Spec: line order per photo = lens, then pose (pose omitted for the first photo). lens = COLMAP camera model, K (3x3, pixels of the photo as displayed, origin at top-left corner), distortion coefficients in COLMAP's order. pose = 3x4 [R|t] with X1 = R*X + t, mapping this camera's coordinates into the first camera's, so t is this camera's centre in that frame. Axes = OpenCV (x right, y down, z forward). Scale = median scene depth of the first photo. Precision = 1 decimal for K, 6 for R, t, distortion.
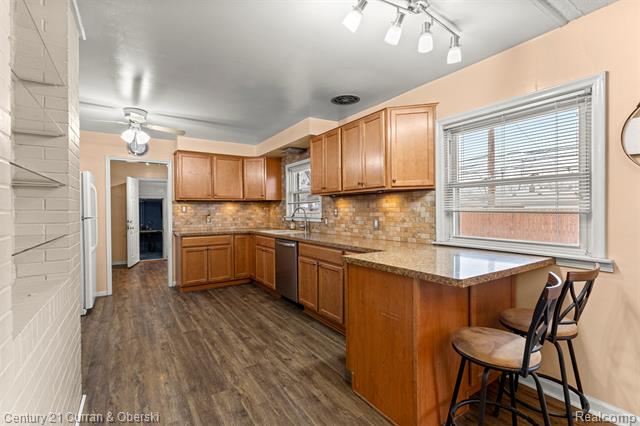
lens RADIAL K [[290.3, 0, 320.0], [0, 290.3, 214.2], [0, 0, 1]] dist [-0.001946, 0.000644]
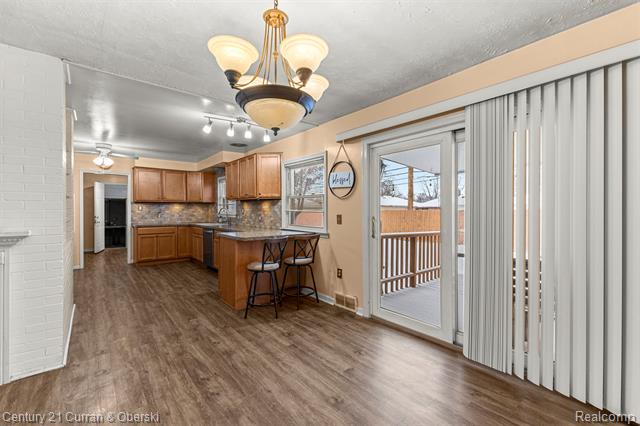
lens RADIAL K [[277.5, 0, 319.1], [0, 277.5, 212.6], [0, 0, 1]] dist [0.010012, -0.001235]
pose [[0.994740, 0.008272, 0.102101, 0.350602], [-0.007991, 0.999963, -0.003161, 0.003178], [-0.102123, 0.002328, 0.994769, -0.585753]]
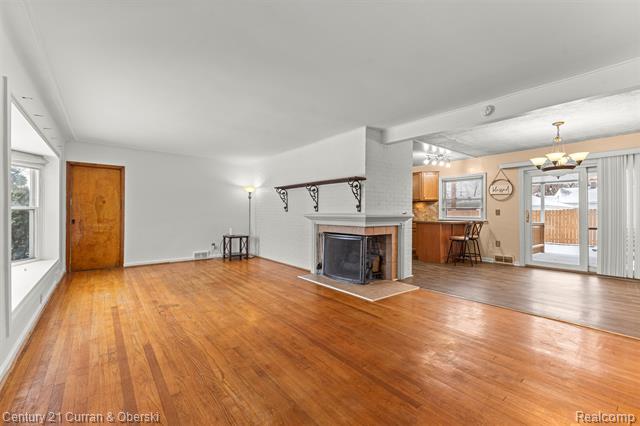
lens RADIAL K [[277.5, 0, 319.5], [0, 277.5, 211.0], [0, 0, 1]] dist [0.010012, -0.001235]
pose [[0.996601, 0.010027, 0.081769, -0.775786], [-0.008629, 0.999811, -0.017429, 0.056565], [-0.081928, 0.016665, 0.996499, -1.275005]]
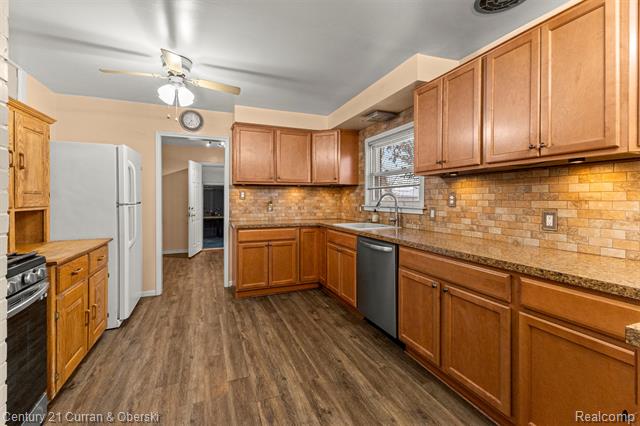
lens RADIAL K [[277.5, 0, 320.4], [0, 277.5, 202.1], [0, 0, 1]] dist [0.010012, -0.001235]
pose [[0.980909, 0.011466, -0.194131, -0.131767], [-0.011831, 0.999930, -0.000718, 0.001329], [0.194109, 0.003001, 0.980975, 0.367443]]
